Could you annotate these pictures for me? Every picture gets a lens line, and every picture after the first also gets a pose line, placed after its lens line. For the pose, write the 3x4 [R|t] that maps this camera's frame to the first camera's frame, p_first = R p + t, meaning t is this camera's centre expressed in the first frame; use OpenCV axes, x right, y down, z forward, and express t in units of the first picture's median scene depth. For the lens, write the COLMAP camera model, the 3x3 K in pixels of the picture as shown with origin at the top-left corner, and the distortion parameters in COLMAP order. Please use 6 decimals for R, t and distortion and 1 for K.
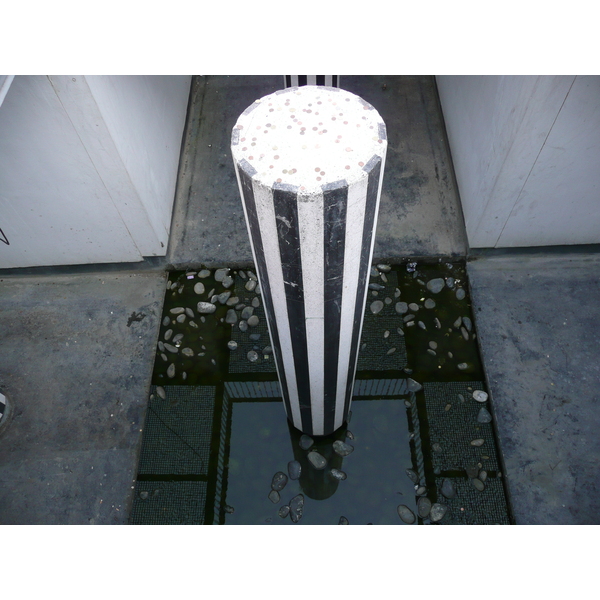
lens RADIAL K [[499.8, 0, 299.7], [0, 499.8, 300.8], [0, 0, 1]] dist [-0.012267, 0.010149]
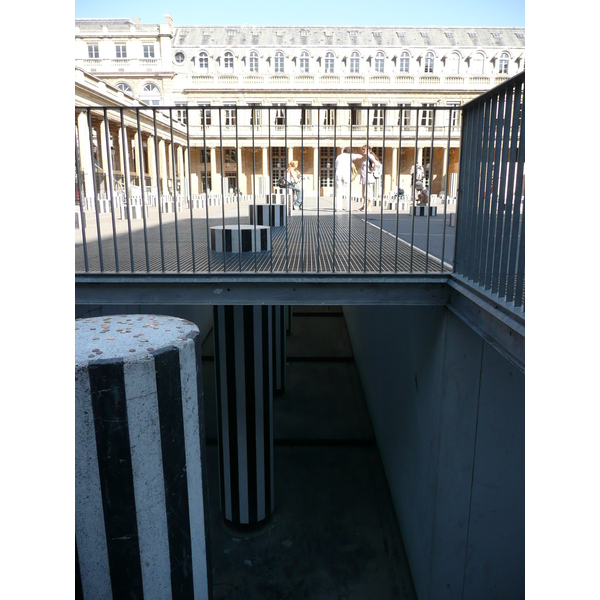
lens RADIAL K [[499.8, 0, 300.6], [0, 499.8, 299.4], [0, 0, 1]] dist [-0.012267, 0.010149]
pose [[0.999236, 0.038619, -0.005983, 0.354291], [-0.030670, 0.680083, -0.732493, 0.263969], [-0.024219, 0.732117, 0.680748, 0.326745]]
